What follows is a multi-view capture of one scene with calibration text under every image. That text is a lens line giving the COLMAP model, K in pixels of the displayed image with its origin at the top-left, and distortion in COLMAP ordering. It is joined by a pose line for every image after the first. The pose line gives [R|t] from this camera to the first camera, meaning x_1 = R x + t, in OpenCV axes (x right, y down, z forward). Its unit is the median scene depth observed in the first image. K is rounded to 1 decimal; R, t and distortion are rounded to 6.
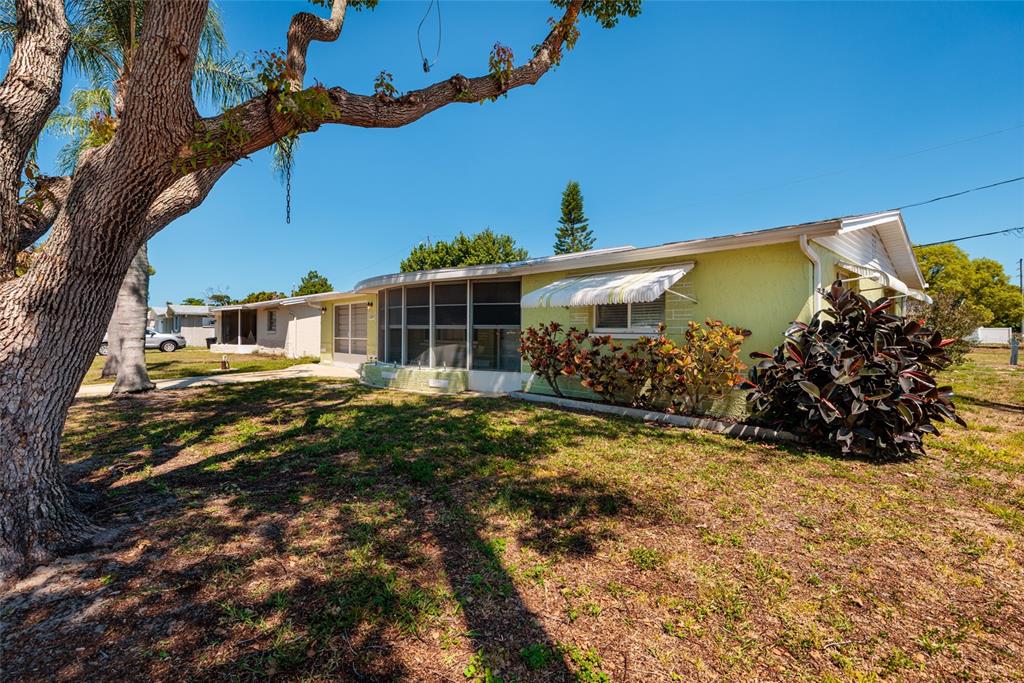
lens RADIAL K [[450.1, 0, 509.1], [0, 450.1, 336.3], [0, 0, 1]] dist [0.001934, 0.000342]
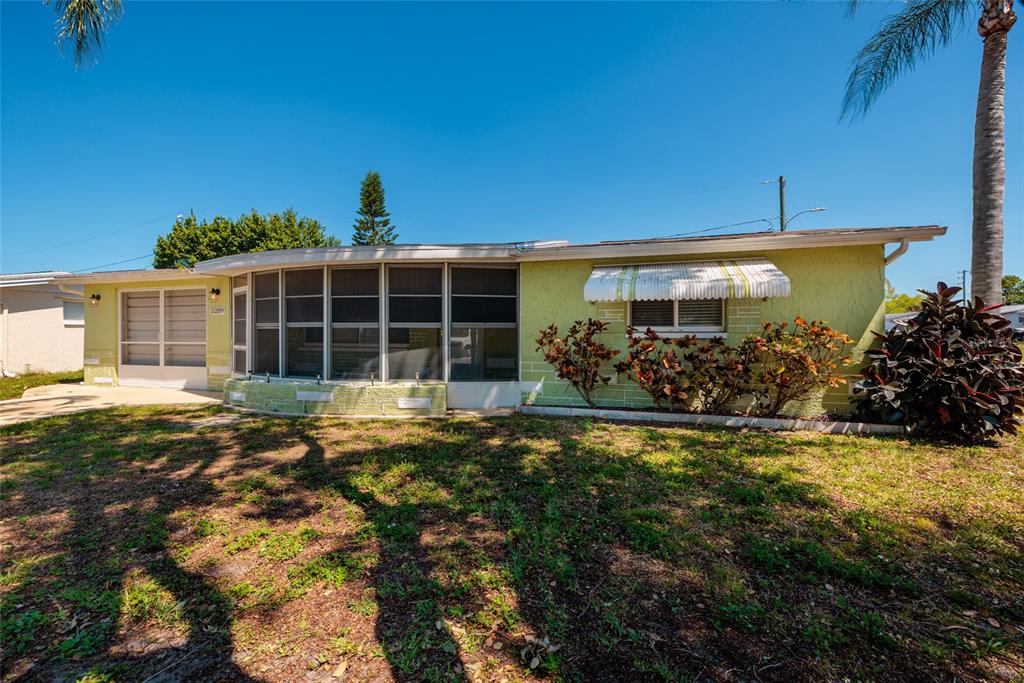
lens RADIAL K [[441.1, 0, 512.0], [0, 441.1, 341.5], [0, 0, 1]] dist [0.005754, 0.000492]
pose [[0.871411, -0.015668, 0.490303, -0.343267], [0.009263, 0.999837, 0.015487, -0.004056], [-0.490466, -0.008954, 0.871414, 0.283176]]
